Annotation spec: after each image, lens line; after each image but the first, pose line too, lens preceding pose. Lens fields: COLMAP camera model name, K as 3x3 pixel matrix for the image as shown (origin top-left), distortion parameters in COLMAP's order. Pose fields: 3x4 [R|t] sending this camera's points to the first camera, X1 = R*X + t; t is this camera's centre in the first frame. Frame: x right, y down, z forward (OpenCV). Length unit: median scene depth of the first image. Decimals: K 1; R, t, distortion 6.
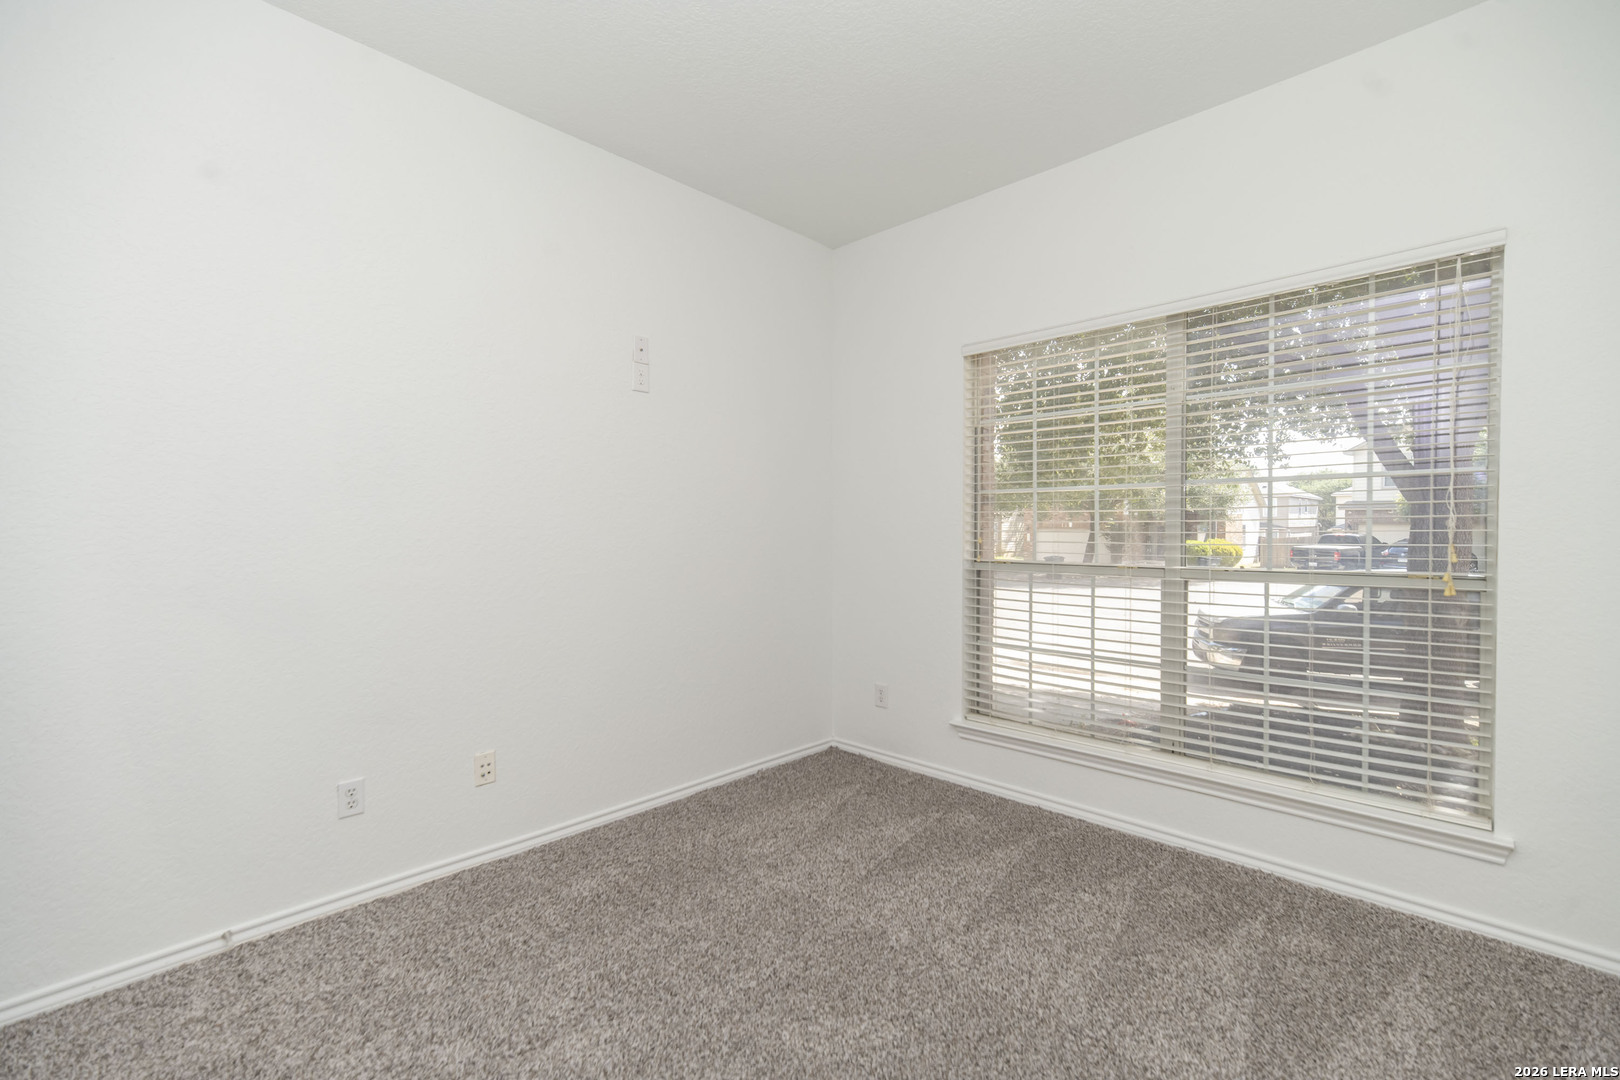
lens RADIAL K [[708.1, 0, 808.8], [0, 708.1, 534.6], [0, 0, 1]] dist [0.011761, 0.000773]
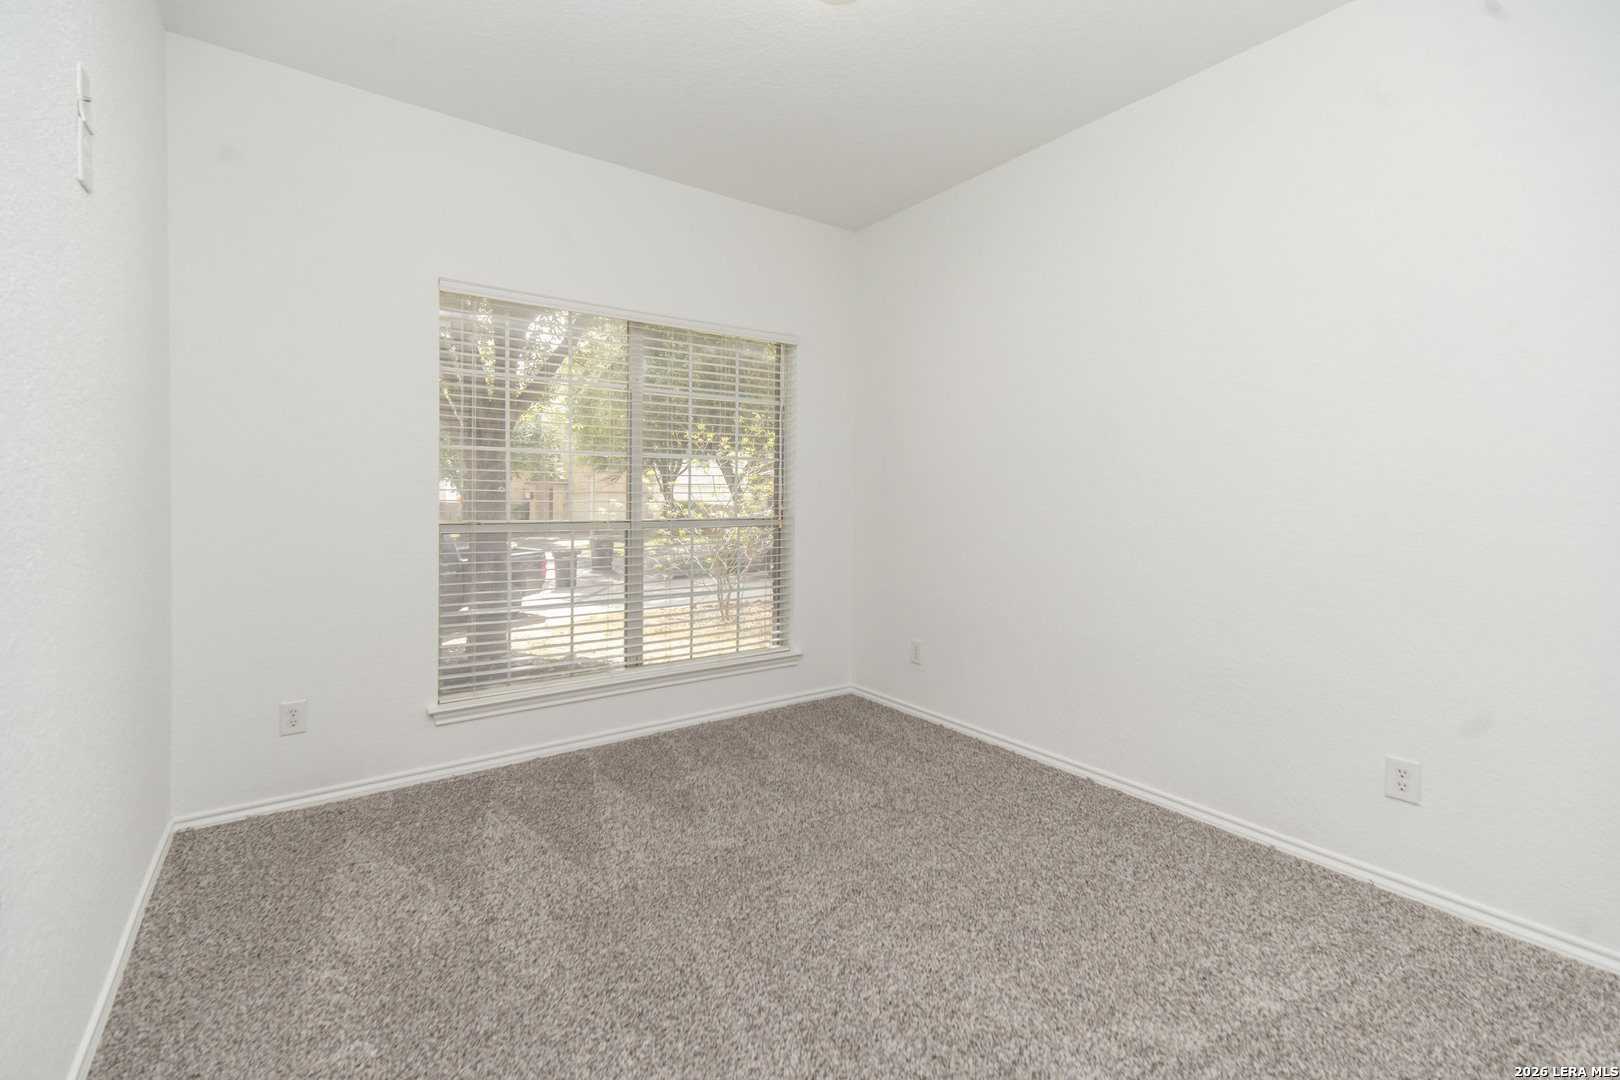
lens RADIAL K [[708.1, 0, 795.6], [0, 708.1, 501.2], [0, 0, 1]] dist [0.011761, 0.000773]
pose [[0.184507, 0.000757, 0.982831, -0.682947], [0.008877, 0.999958, -0.002437, 0.018642], [-0.982791, 0.009174, 0.184492, 0.485148]]
